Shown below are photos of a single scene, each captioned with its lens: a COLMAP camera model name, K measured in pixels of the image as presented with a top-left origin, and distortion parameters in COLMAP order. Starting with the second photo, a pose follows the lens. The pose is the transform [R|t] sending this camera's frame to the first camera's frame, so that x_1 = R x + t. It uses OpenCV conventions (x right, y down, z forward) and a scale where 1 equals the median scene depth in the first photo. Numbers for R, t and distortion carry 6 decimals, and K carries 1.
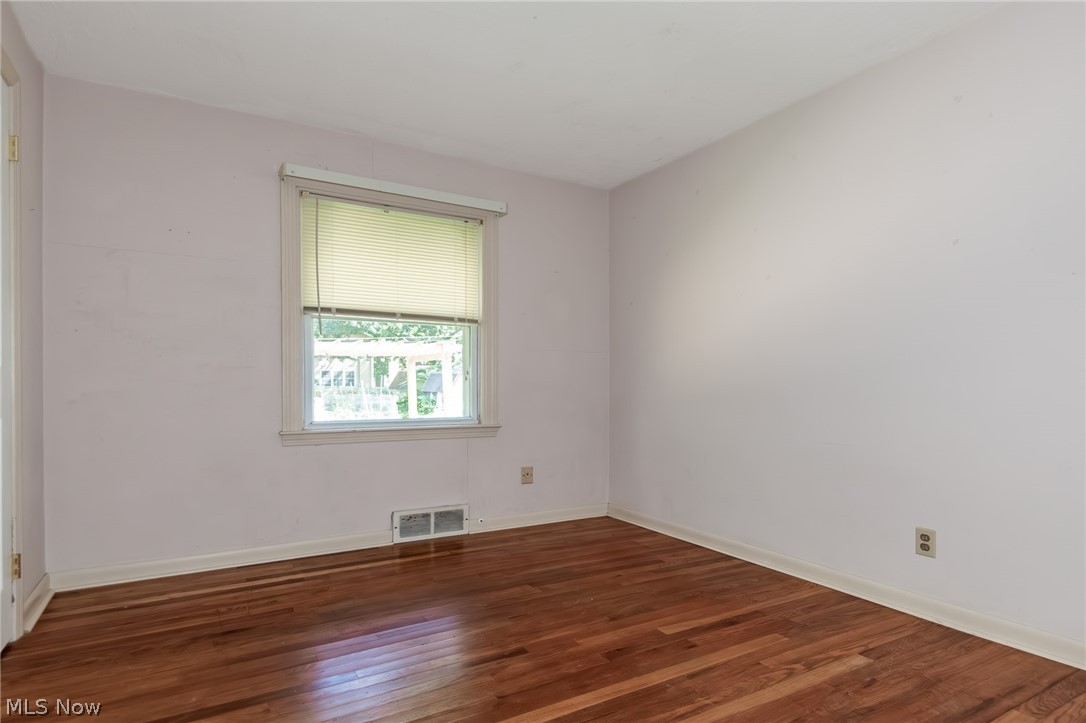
lens RADIAL K [[502.7, 0, 567.1], [0, 502.7, 370.7], [0, 0, 1]] dist [-0.001091, -0.000760]
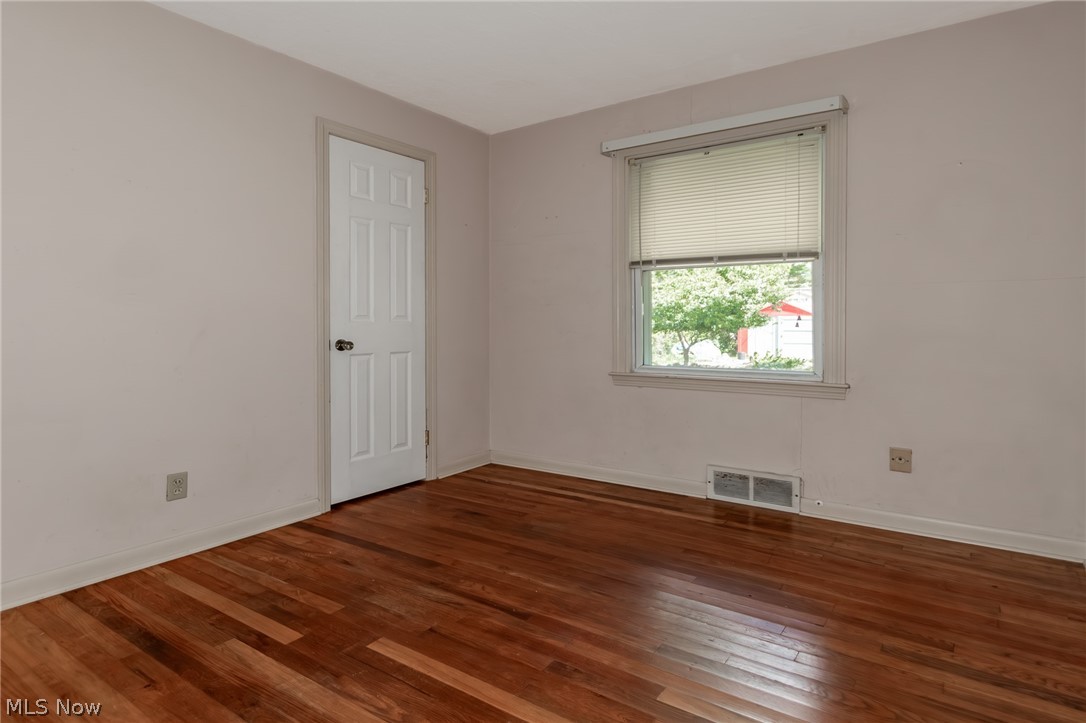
lens RADIAL K [[512.8, 0, 542.6], [0, 512.8, 310.3], [0, 0, 1]] dist [0.003203, -0.000158]
pose [[0.521055, -0.029000, -0.853030, 0.334246], [0.023699, 0.999529, -0.019504, -0.002065], [0.853194, -0.010054, 0.521496, 0.224448]]
